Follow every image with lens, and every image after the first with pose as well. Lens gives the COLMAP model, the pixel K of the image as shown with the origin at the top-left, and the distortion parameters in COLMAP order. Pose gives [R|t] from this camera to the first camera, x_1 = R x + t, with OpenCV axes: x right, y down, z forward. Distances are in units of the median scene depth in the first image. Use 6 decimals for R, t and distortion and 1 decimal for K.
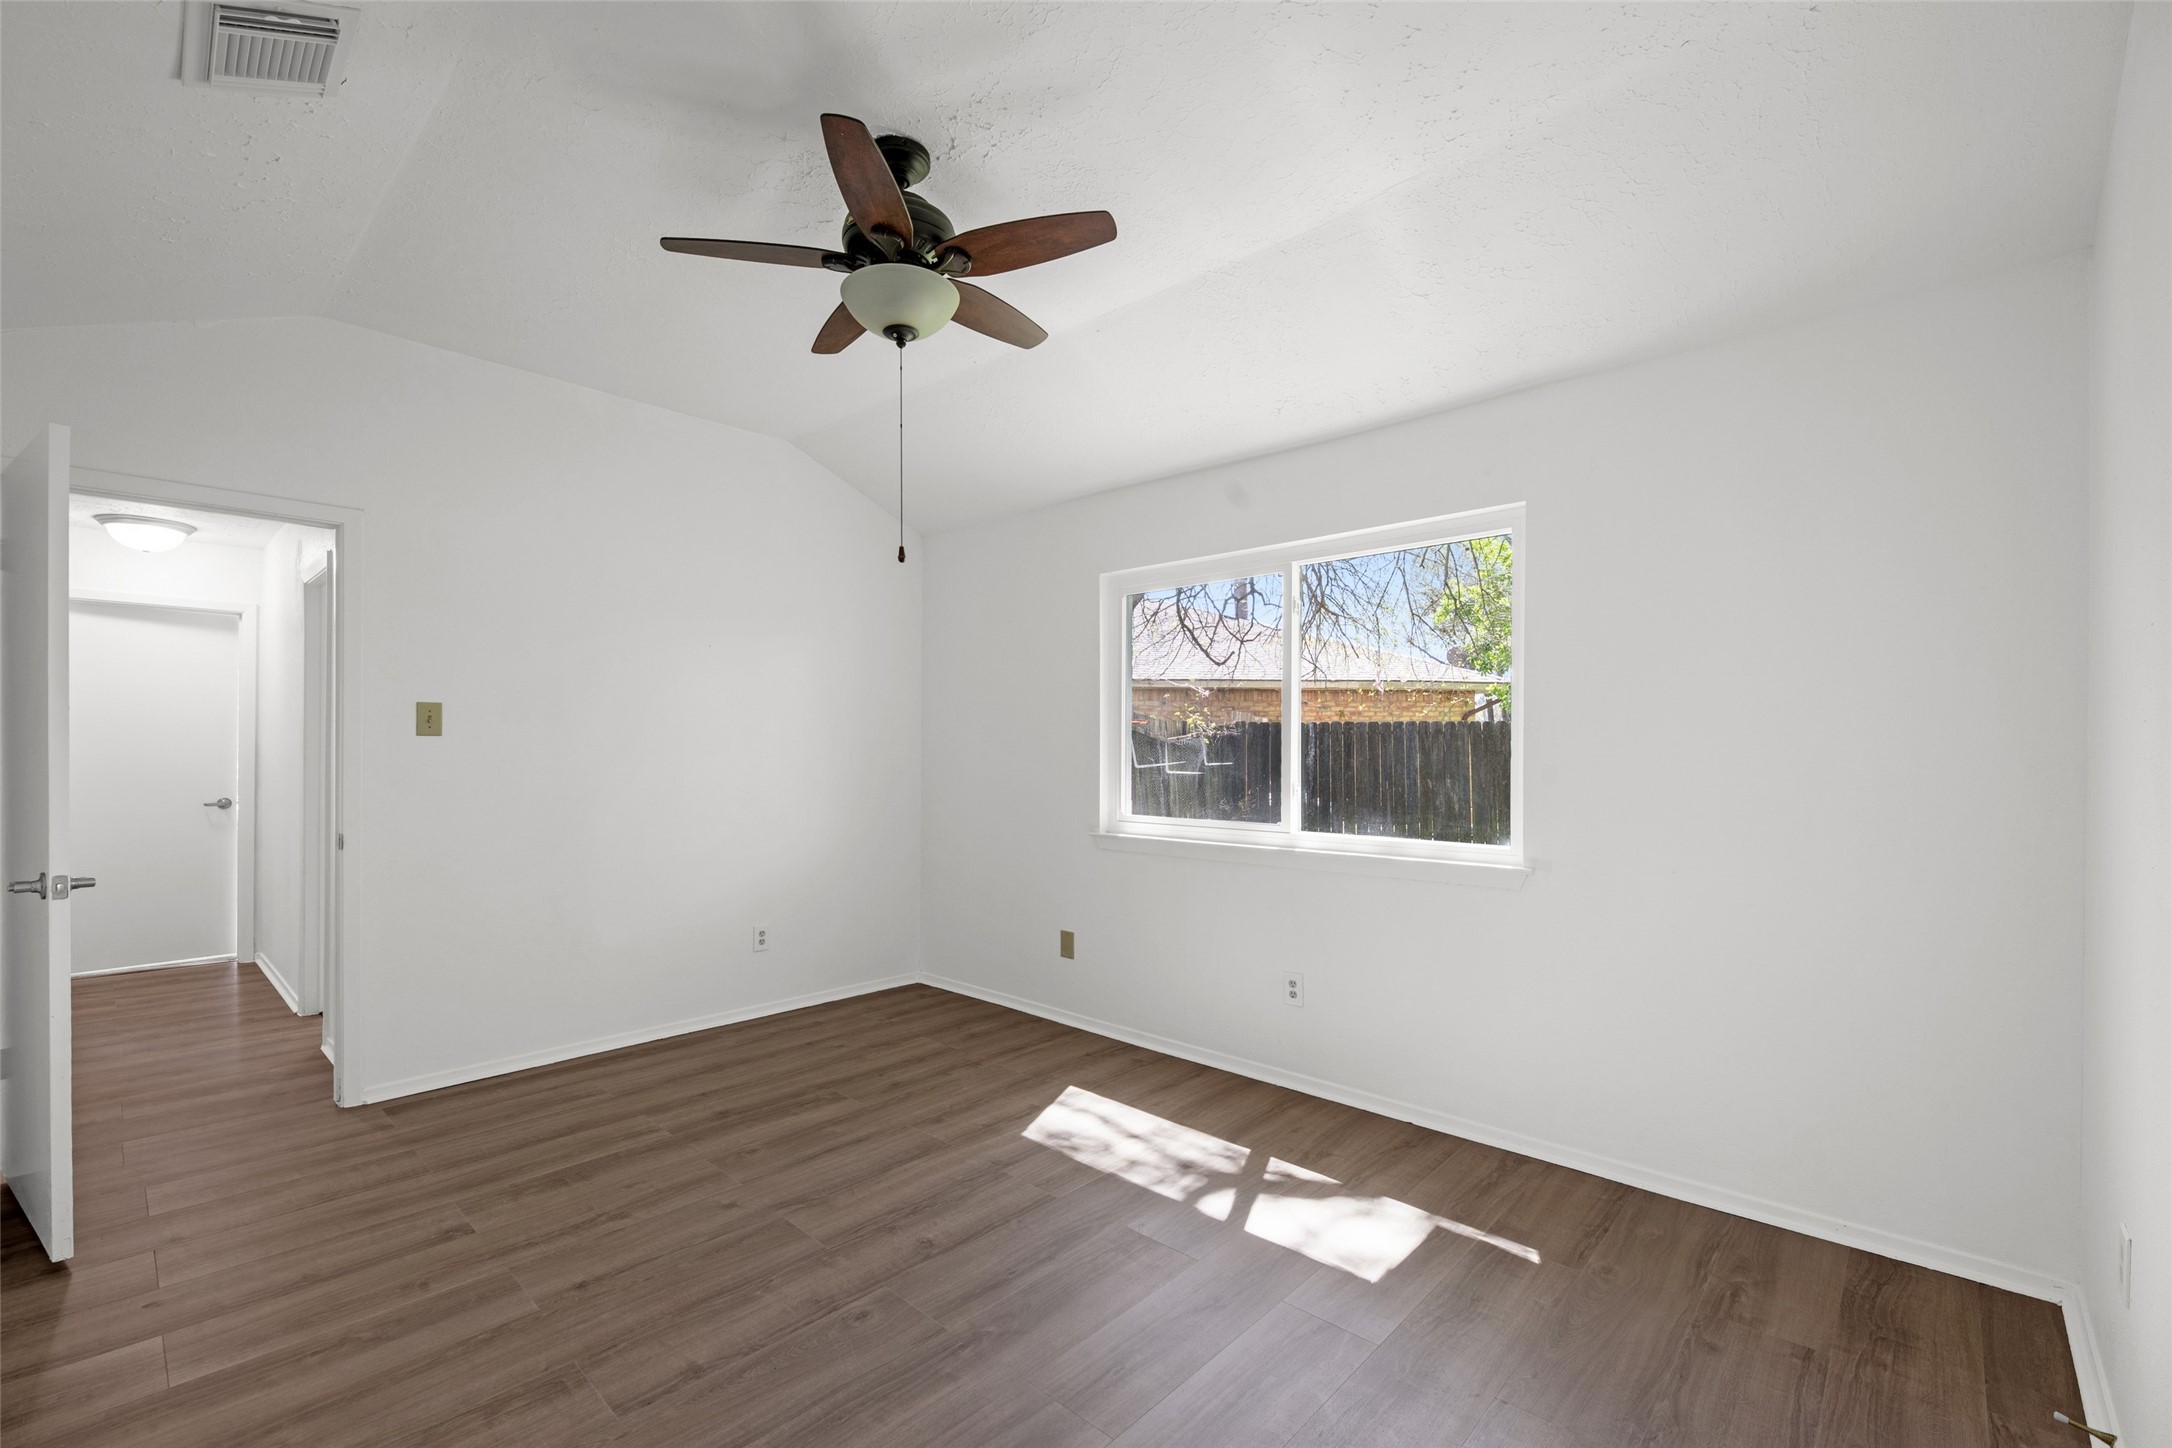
lens RADIAL K [[919.0, 0, 1080.2], [0, 919.0, 732.7], [0, 0, 1]] dist [0.001095, -0.000047]
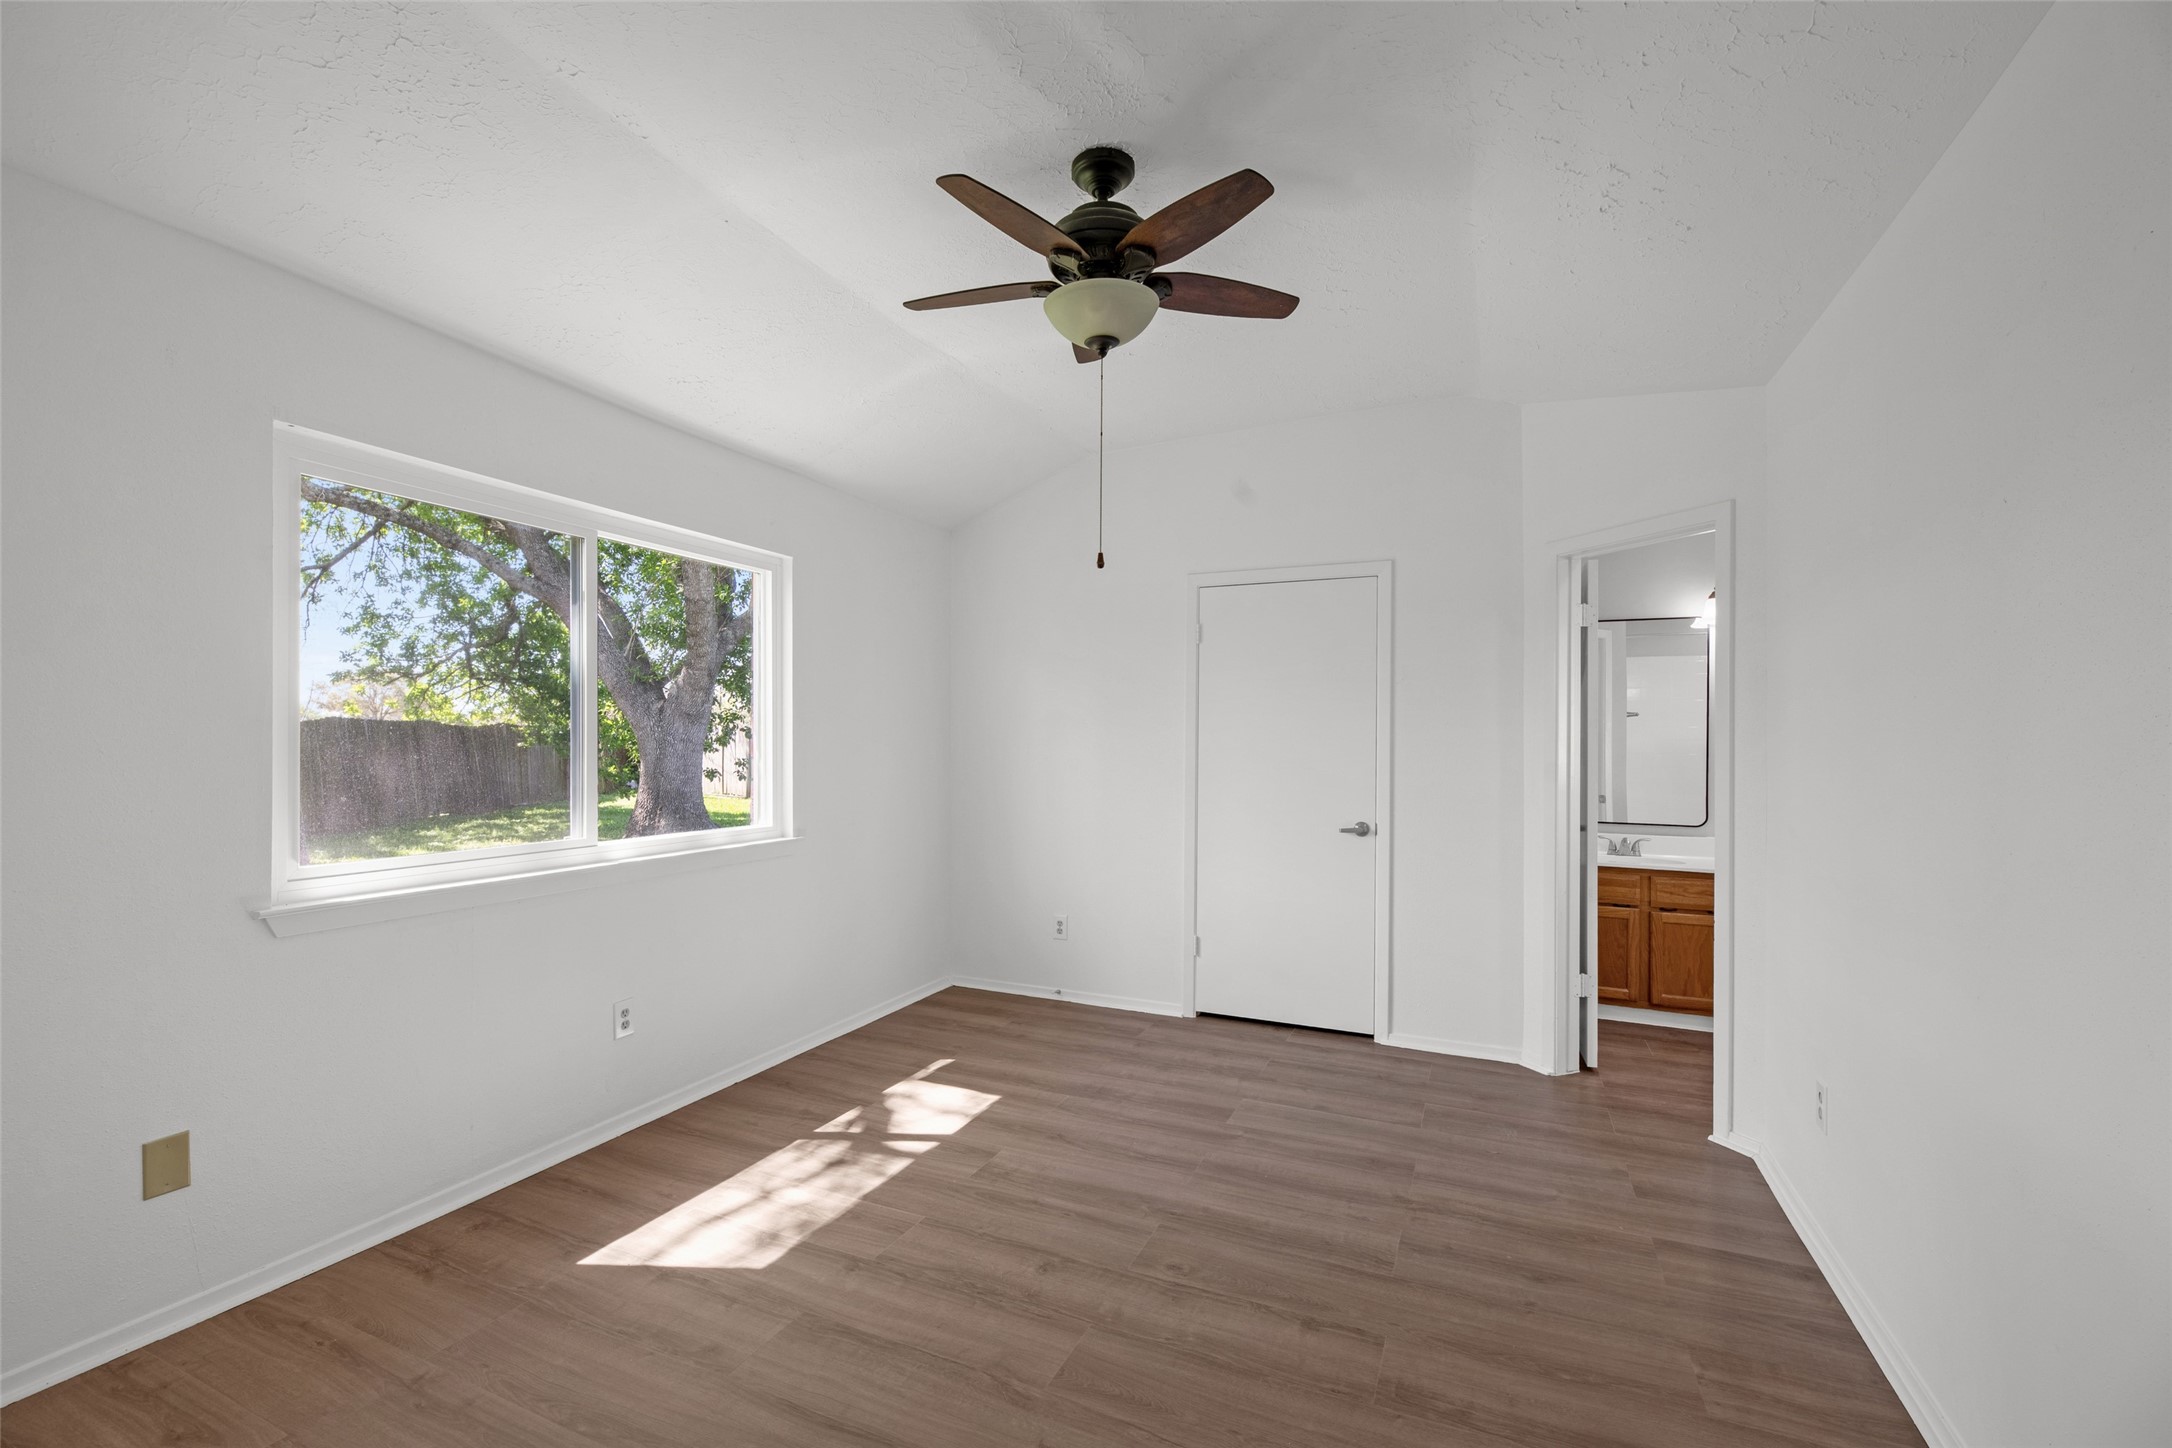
lens RADIAL K [[885.2, 0, 1074.3], [0, 885.2, 732.8], [0, 0, 1]] dist [0.000051, -0.000139]
pose [[-0.299052, 0.008964, 0.954195, -0.962232], [-0.020088, 0.999675, -0.015686, 0.010719], [-0.954025, -0.023859, -0.298775, 1.142333]]
